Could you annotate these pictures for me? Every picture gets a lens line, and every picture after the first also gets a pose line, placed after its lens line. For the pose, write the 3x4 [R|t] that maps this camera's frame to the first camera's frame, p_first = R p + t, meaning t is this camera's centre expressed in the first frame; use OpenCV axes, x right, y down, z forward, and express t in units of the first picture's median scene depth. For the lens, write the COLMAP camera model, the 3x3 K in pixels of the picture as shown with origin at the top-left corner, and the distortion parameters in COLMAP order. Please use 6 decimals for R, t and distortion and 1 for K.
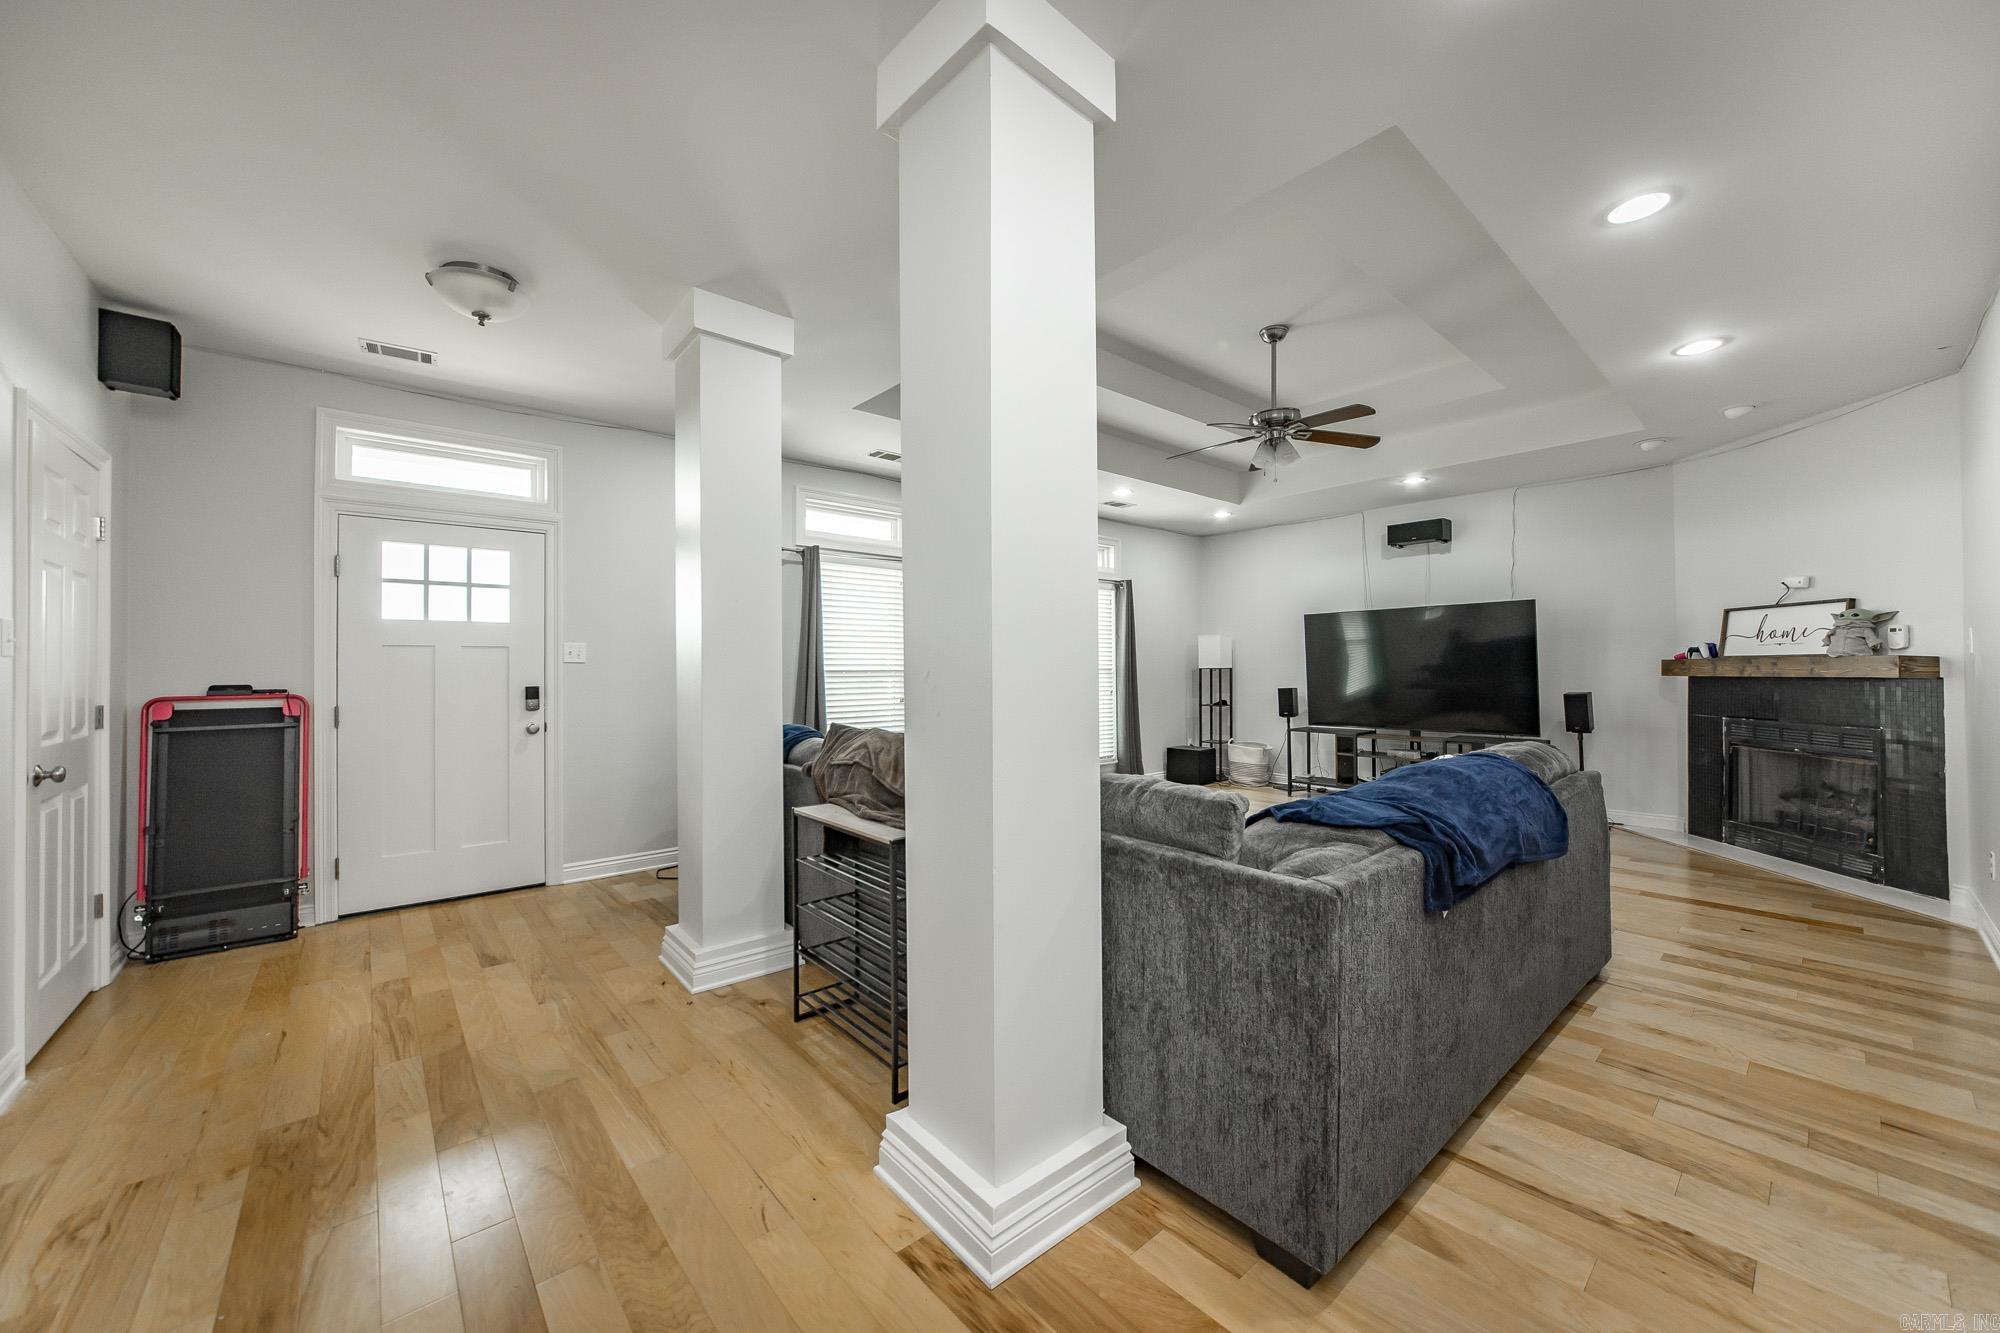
lens RADIAL K [[732.3, 0, 1002.0], [0, 732.3, 662.5], [0, 0, 1]] dist [-0.006843, 0.001266]
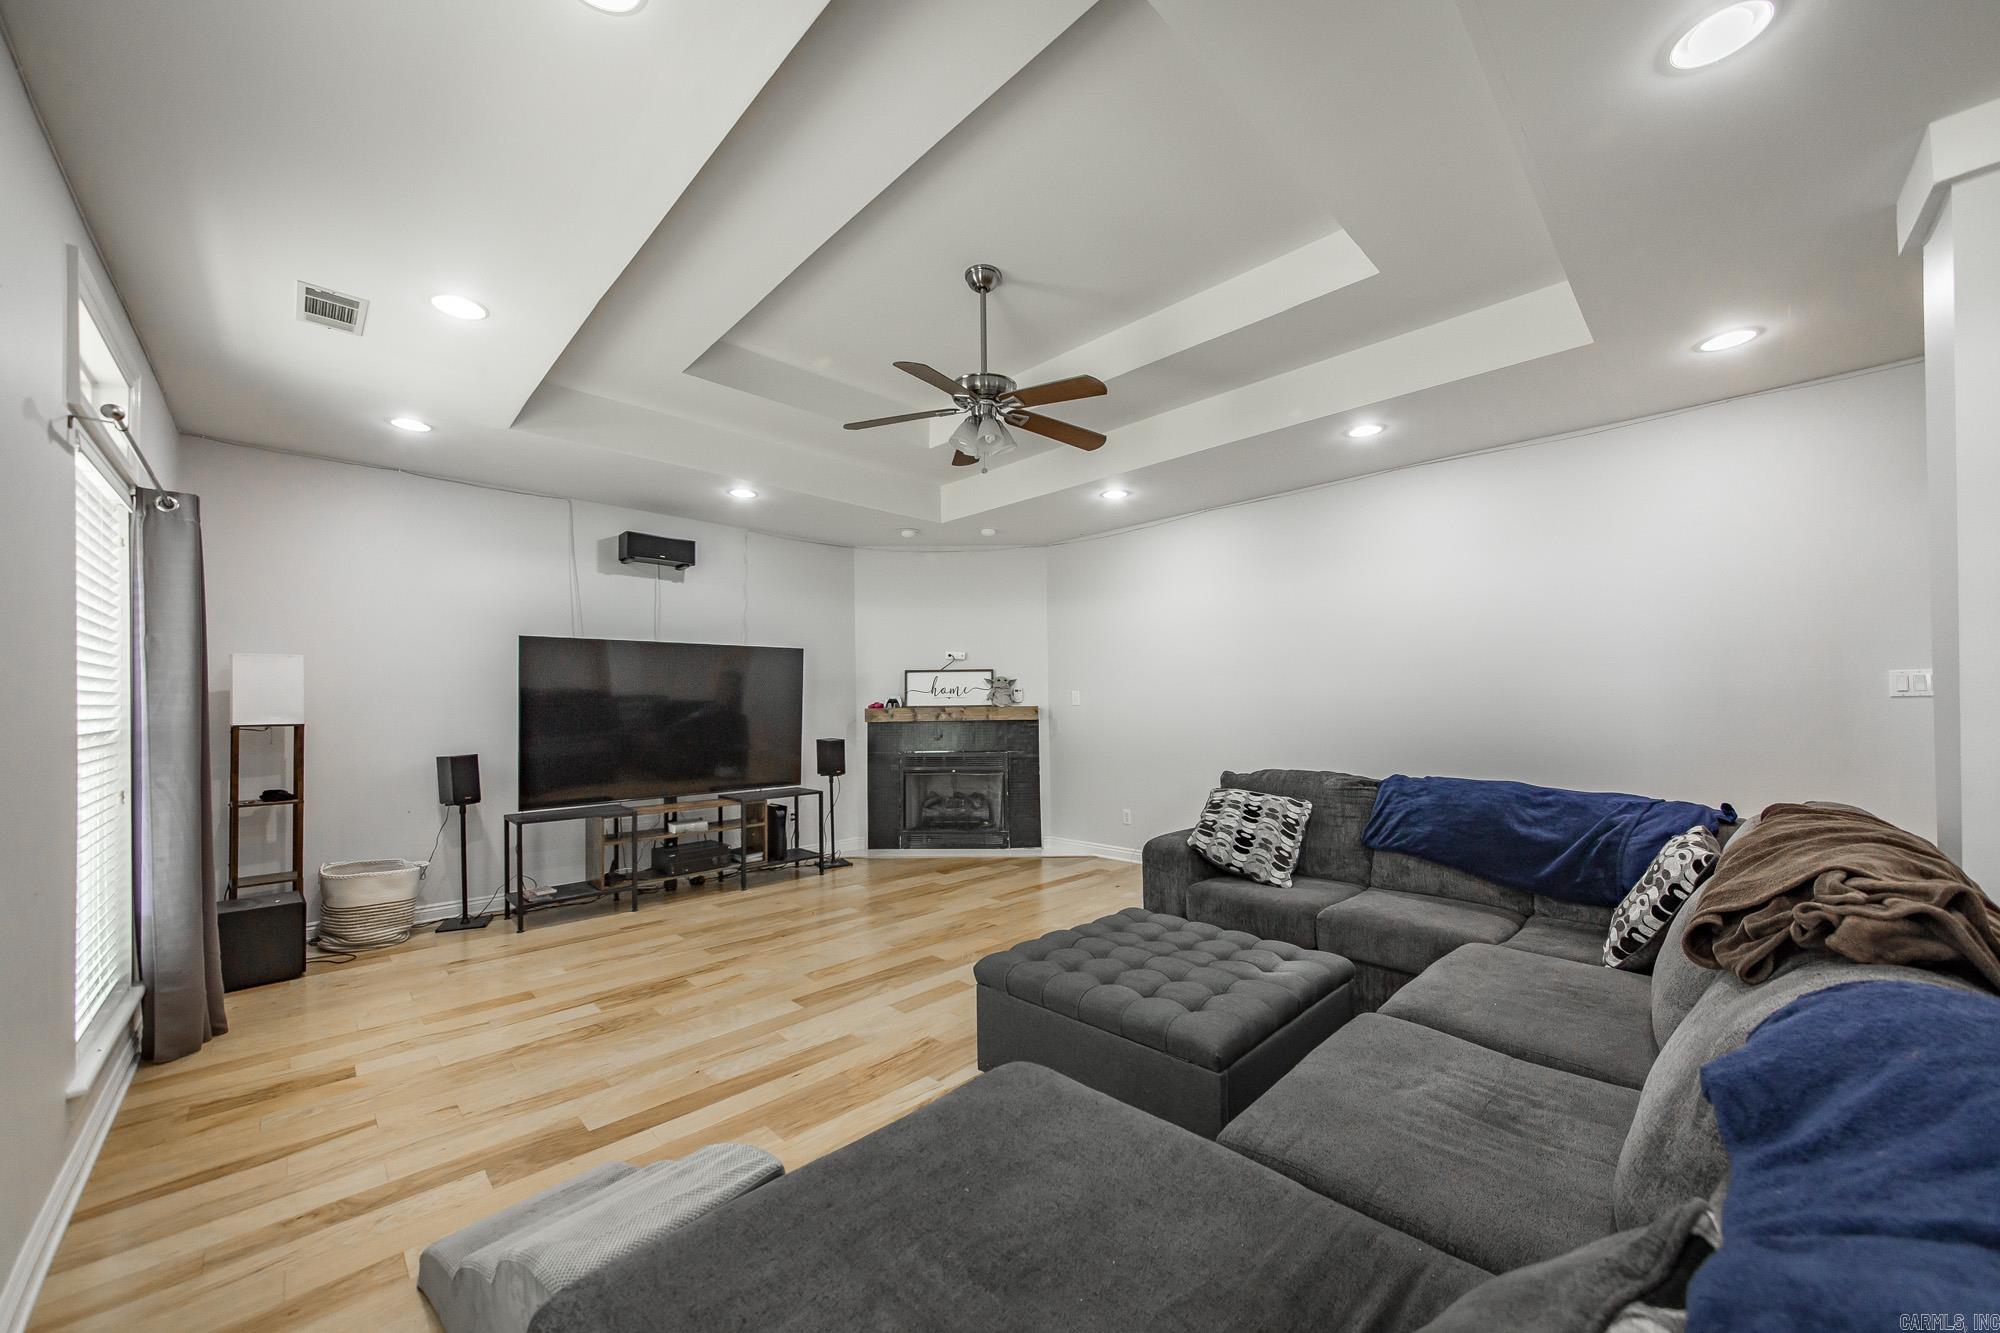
lens RADIAL K [[732.3, 0, 998.5], [0, 732.3, 704.7], [0, 0, 1]] dist [-0.006843, 0.001266]
pose [[-0.055672, 0.009176, 0.998407, -0.332364], [0.004389, 0.999950, -0.008945, 0.001135], [-0.998439, 0.003884, -0.055709, 0.889176]]
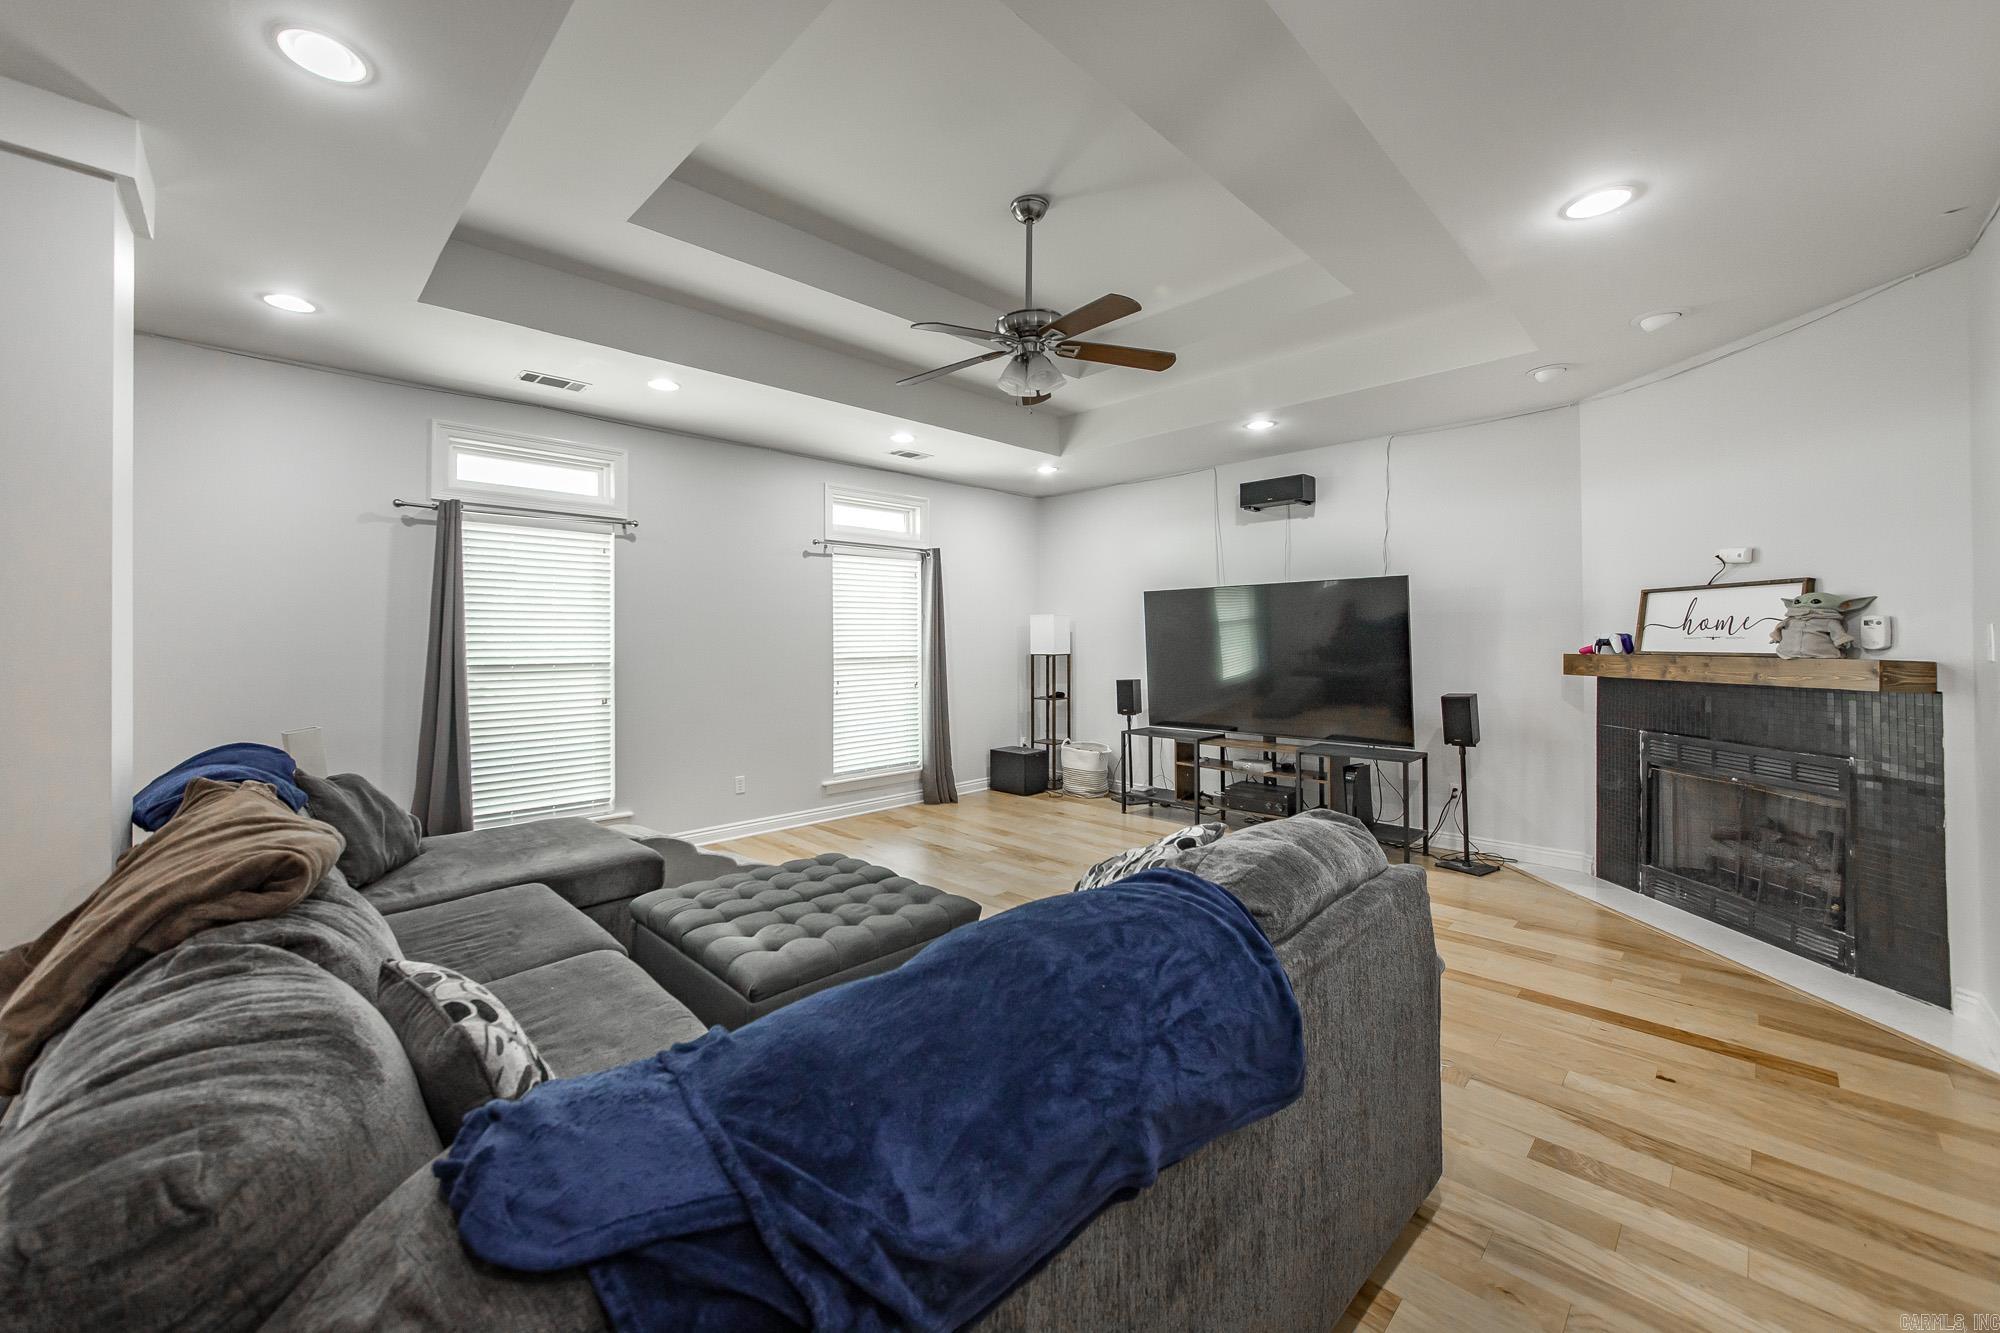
lens RADIAL K [[761.5, 0, 933.9], [0, 761.5, 632.8], [0, 0, 1]] dist [-0.002050, 0.000392]
pose [[0.999713, 0.003271, 0.023739, 0.223175], [-0.003229, 0.999993, -0.001803, -0.023973], [-0.023745, 0.001726, 0.999717, 0.212768]]
